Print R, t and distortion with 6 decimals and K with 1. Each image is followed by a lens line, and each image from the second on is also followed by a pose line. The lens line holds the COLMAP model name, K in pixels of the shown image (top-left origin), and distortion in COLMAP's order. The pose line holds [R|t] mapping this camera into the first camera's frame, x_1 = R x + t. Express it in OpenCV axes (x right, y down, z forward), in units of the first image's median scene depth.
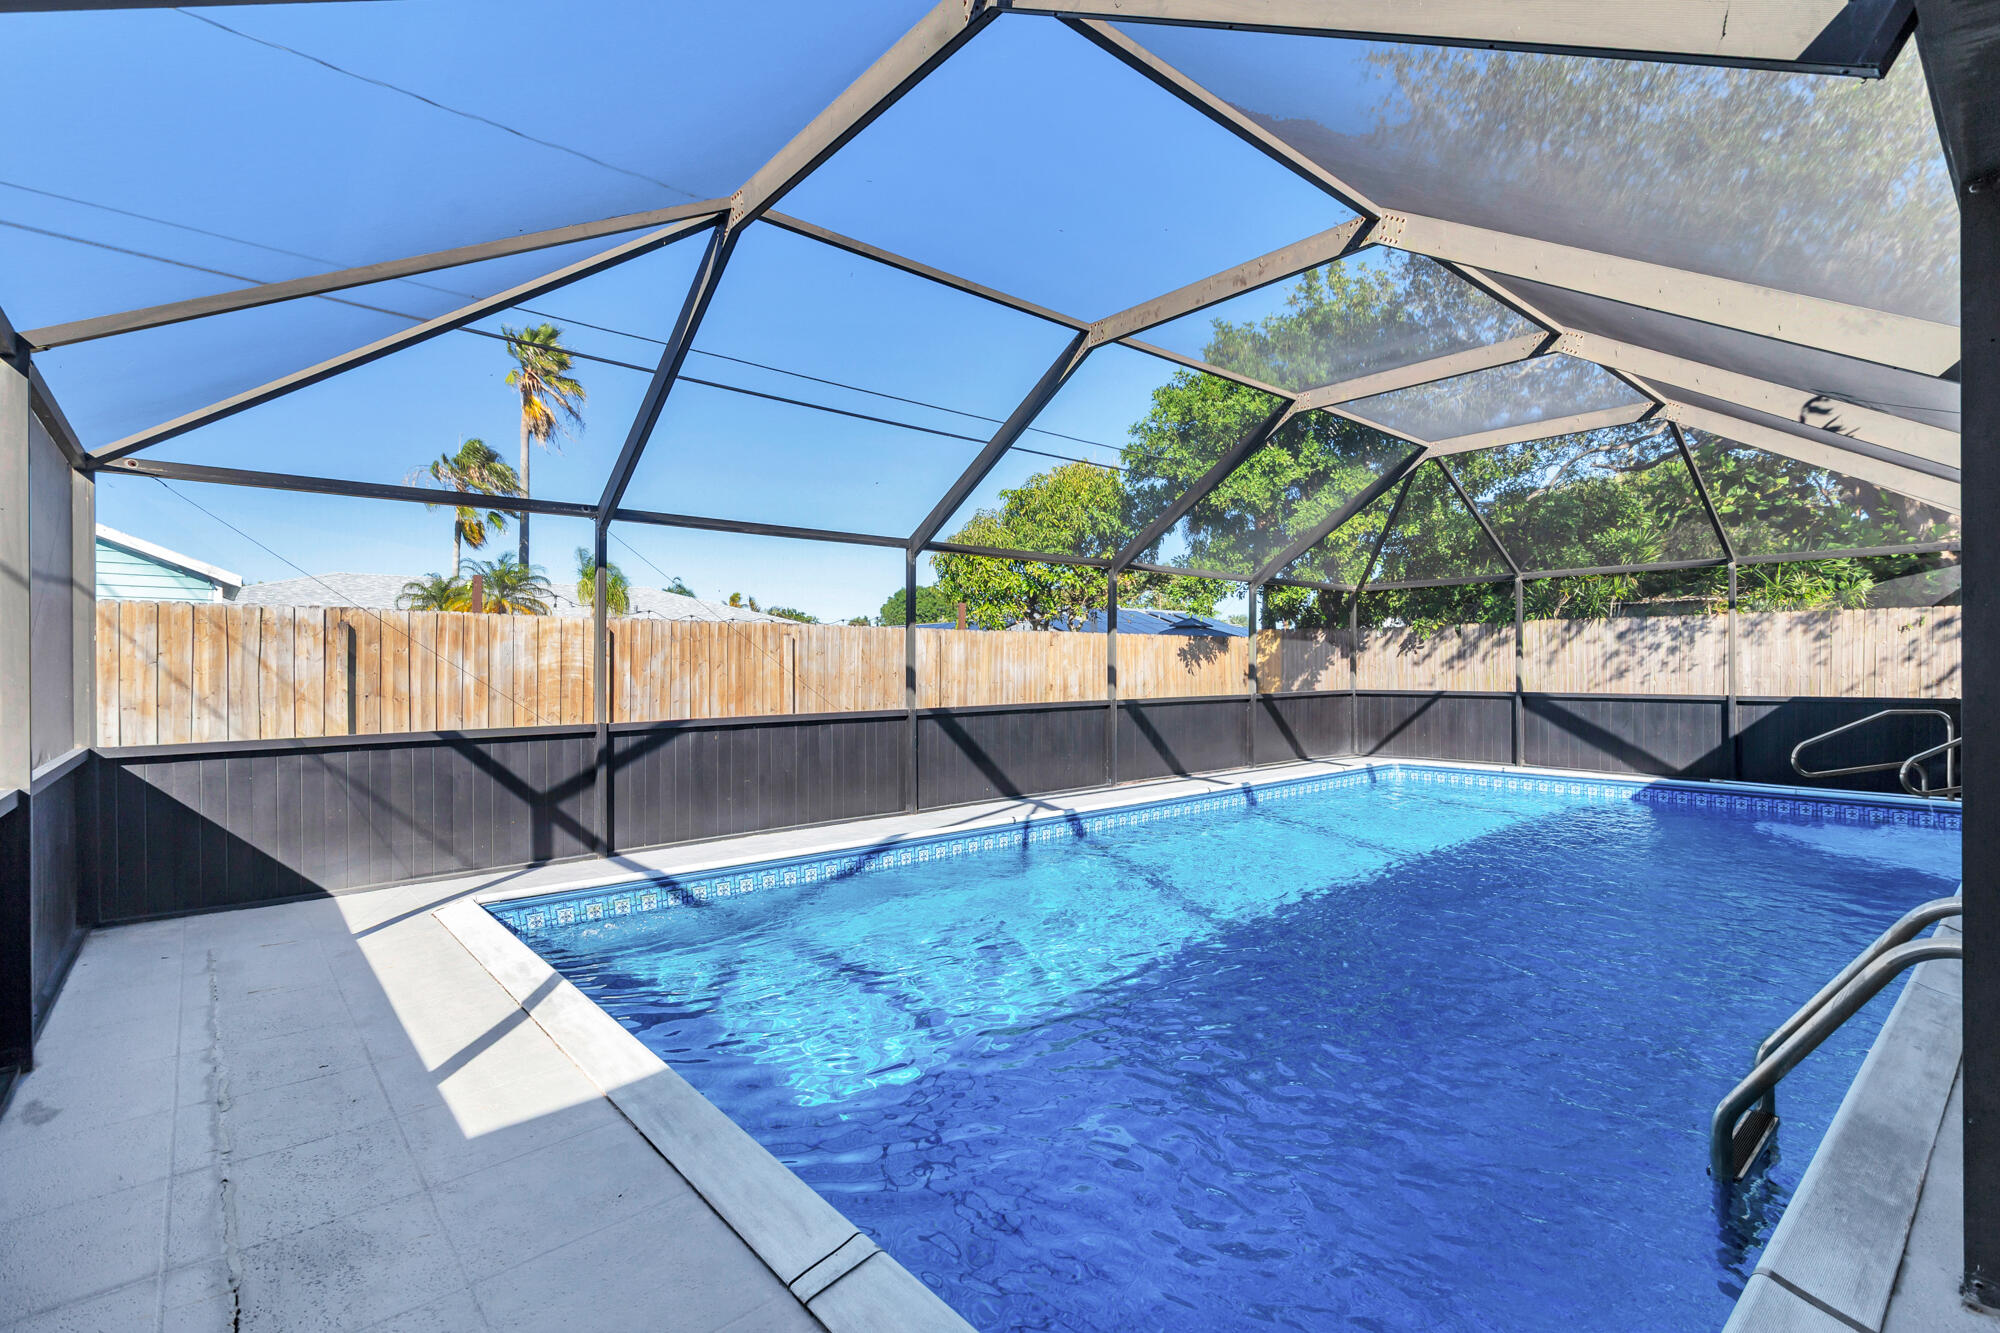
lens RADIAL K [[923.4, 0, 993.9], [0, 923.4, 670.7], [0, 0, 1]] dist [0.001050, -0.001589]
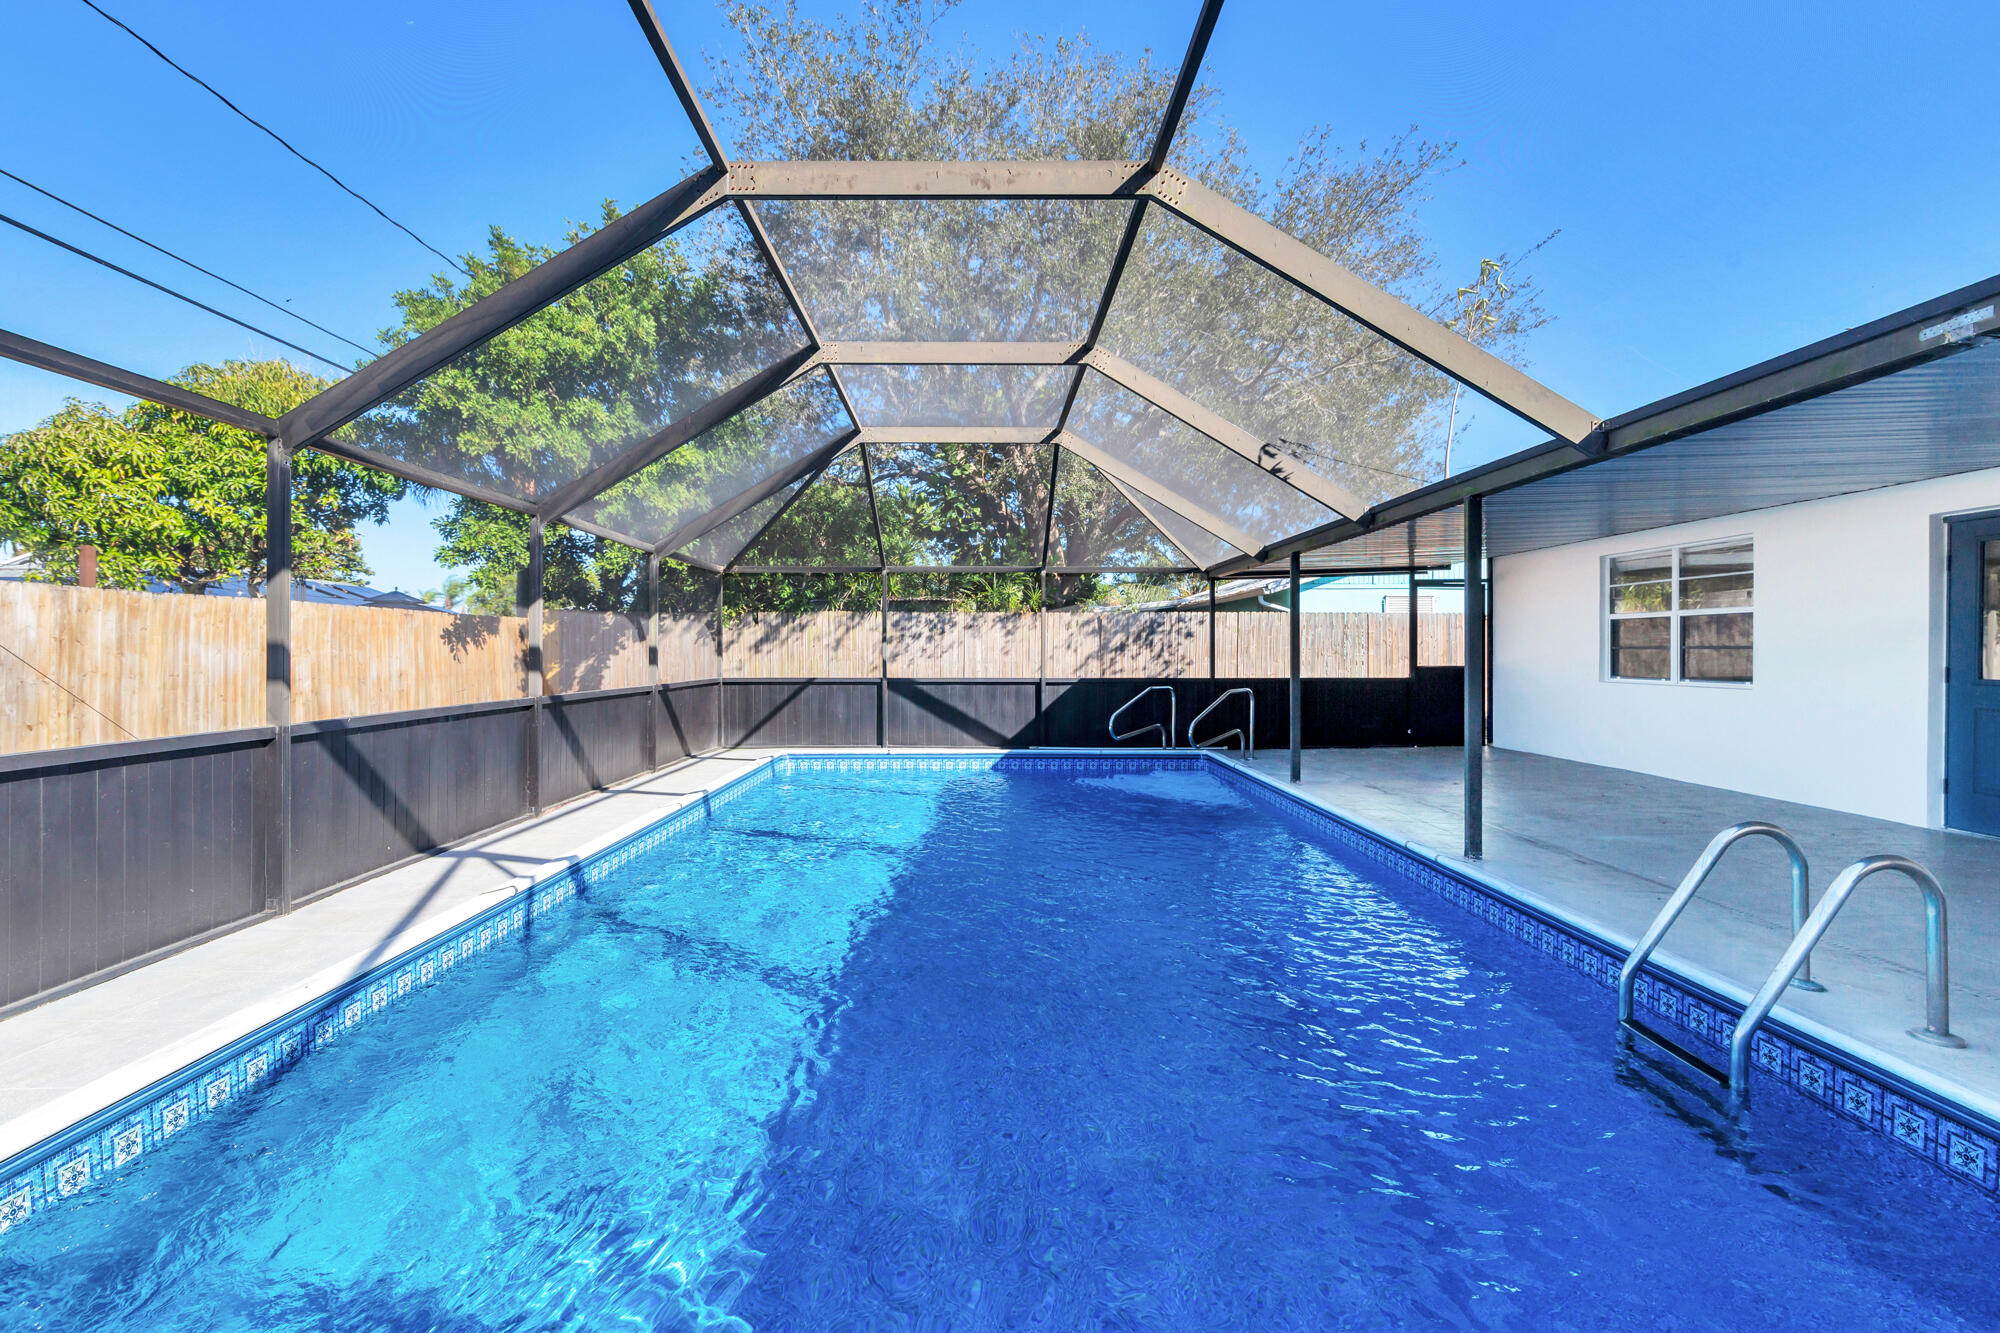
lens RADIAL K [[923.4, 0, 985.8], [0, 923.4, 658.5], [0, 0, 1]] dist [0.001050, -0.001589]
pose [[0.654179, 0.000359, 0.756340, -0.175731], [-0.002153, 0.999997, 0.001388, -0.000643], [-0.756337, -0.002537, 0.654177, 0.234513]]
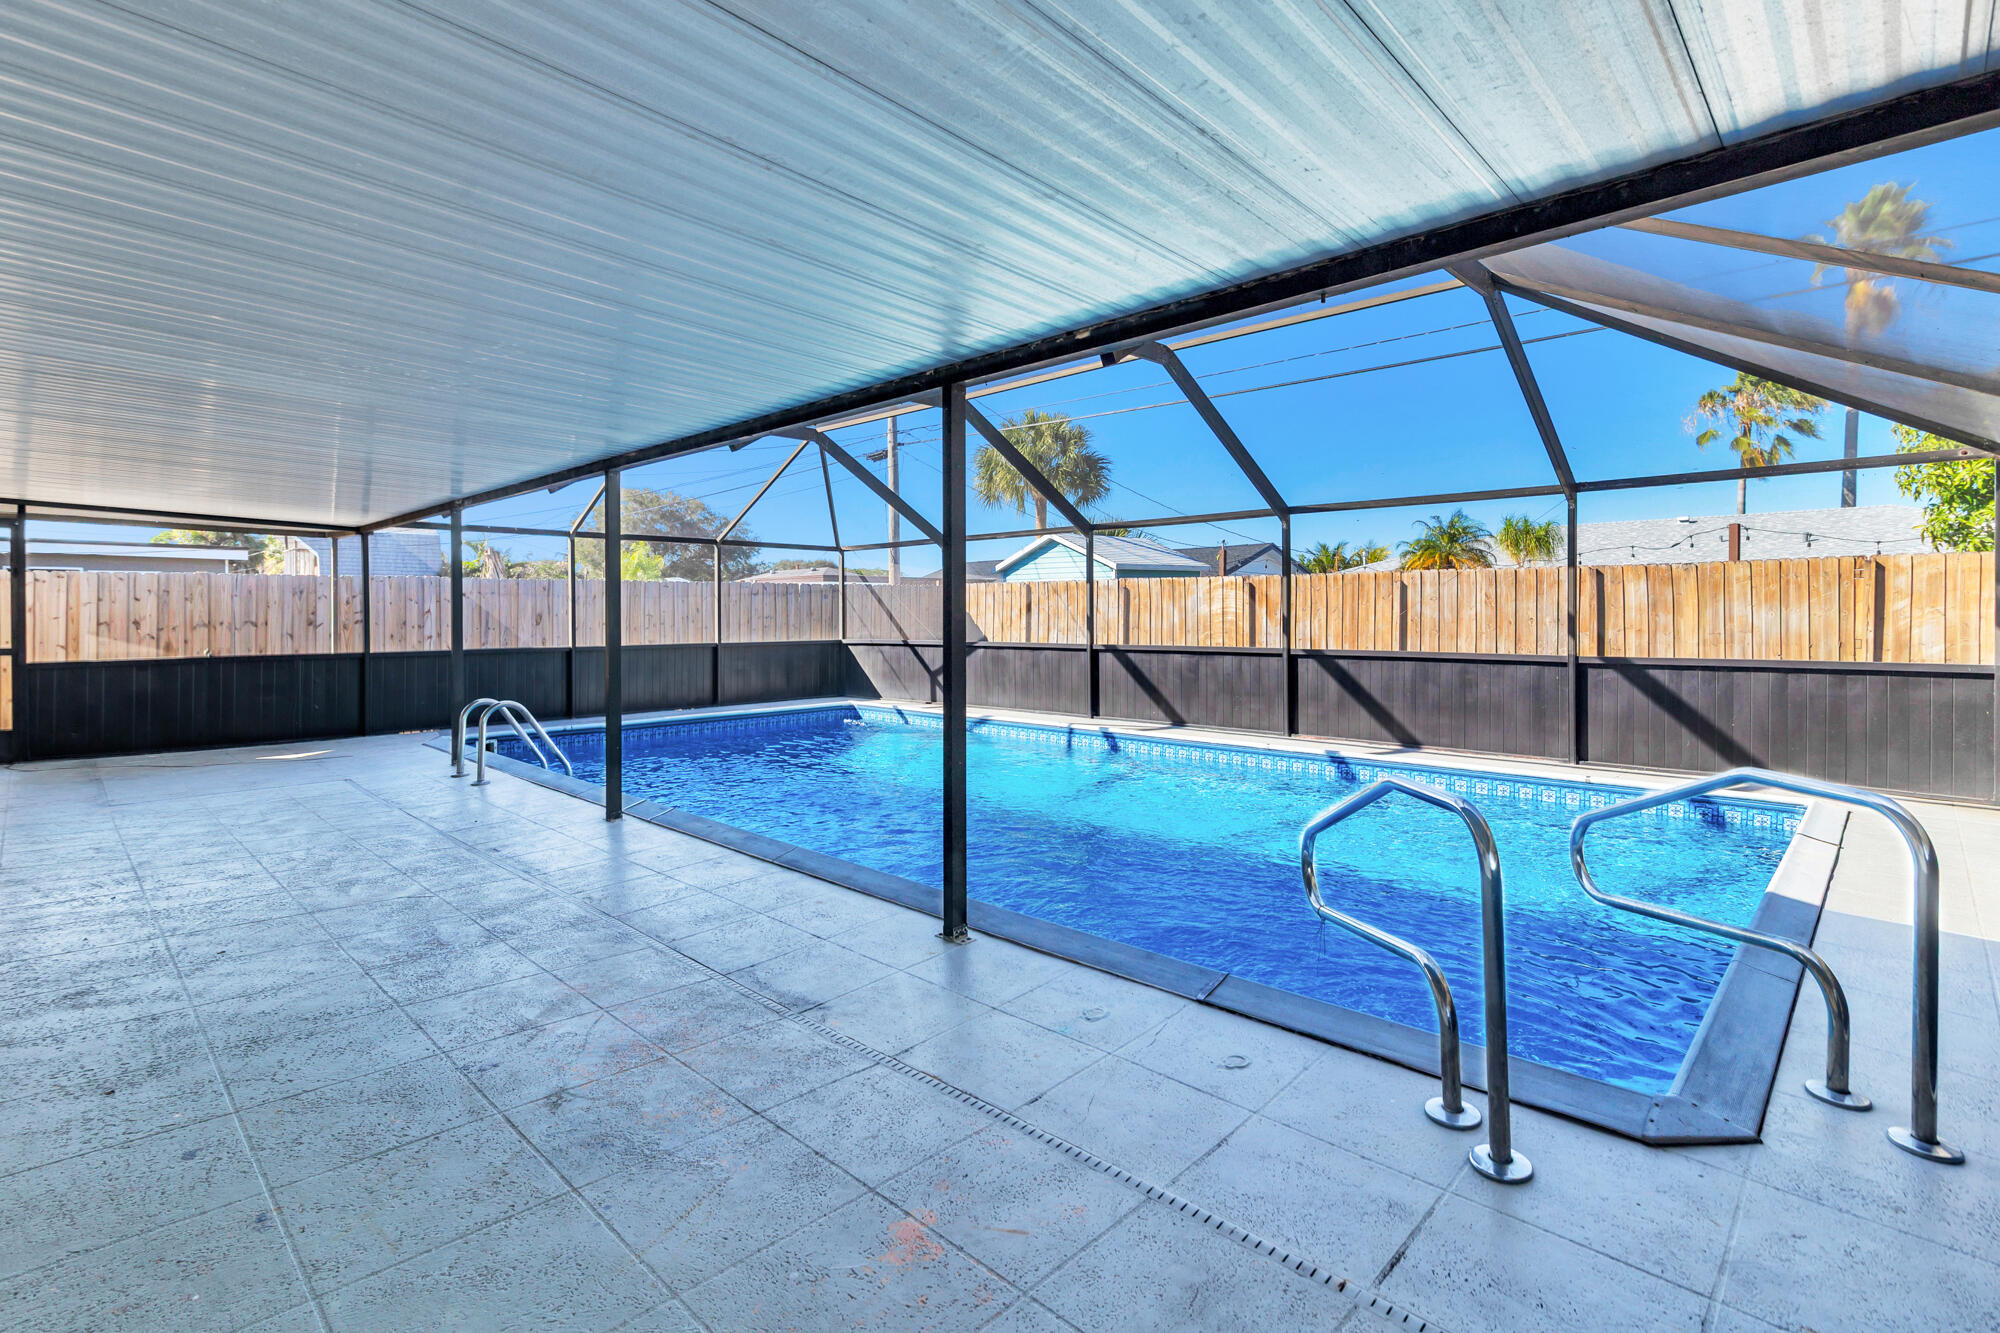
lens RADIAL K [[923.4, 0, 971.9], [0, 923.4, 607.9], [0, 0, 1]] dist [0.001050, -0.001589]
pose [[0.076639, 0.000517, -0.997059, 0.989463], [0.001109, 0.999999, 0.000603, -0.011960], [0.997058, -0.001152, 0.076638, 0.532521]]
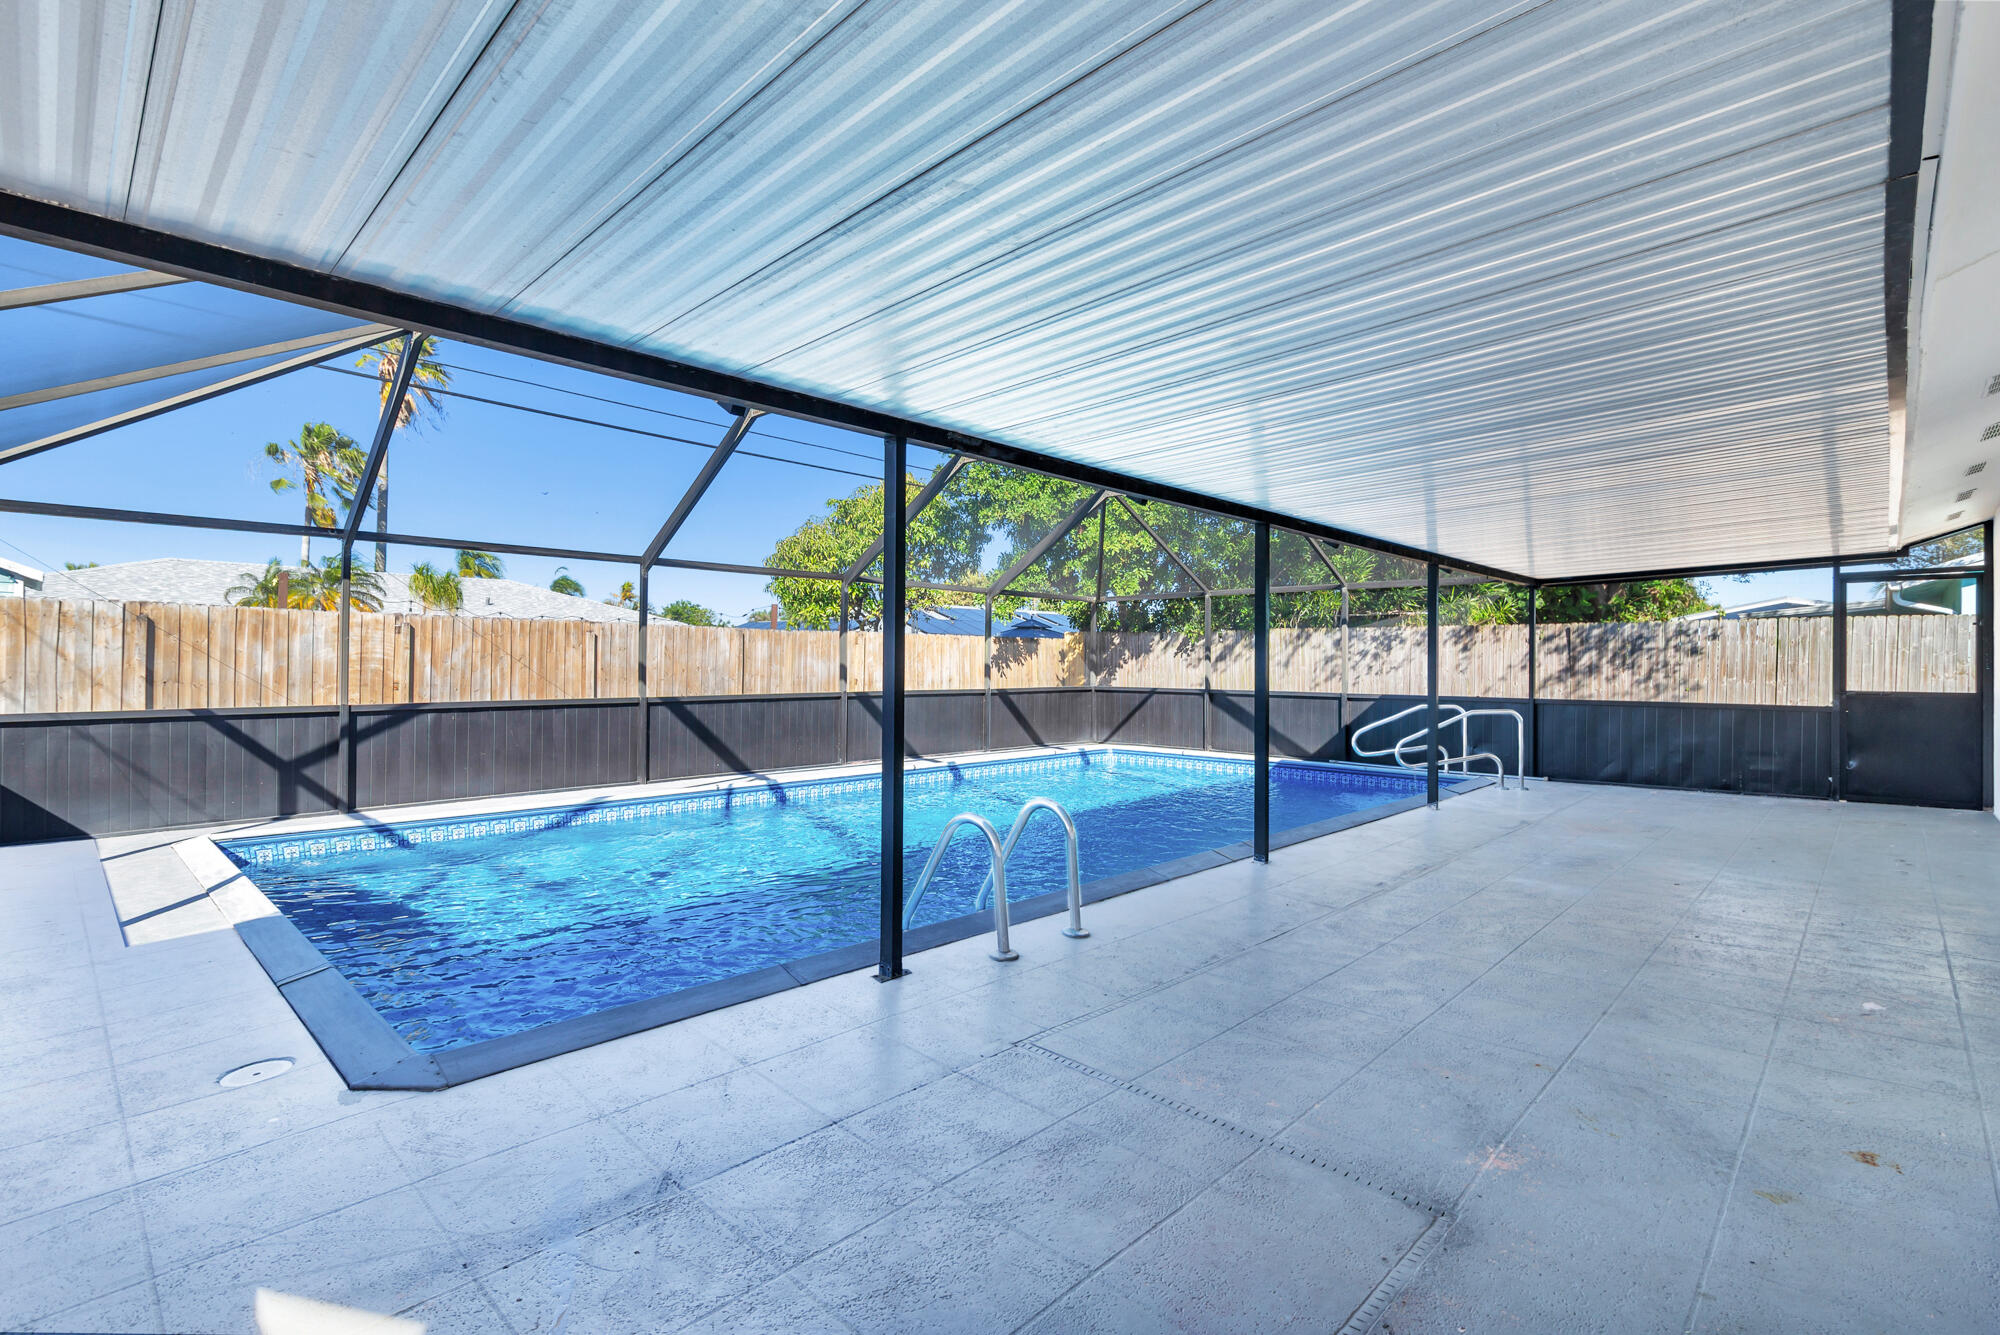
lens RADIAL K [[923.4, 0, 996.6], [0, 923.4, 663.6], [0, 0, 1]] dist [0.001050, -0.001589]
pose [[0.994726, 0.012484, 0.101809, 0.186702], [-0.012135, 0.999918, -0.004042, -0.002546], [-0.101852, 0.002785, 0.994796, -0.187965]]
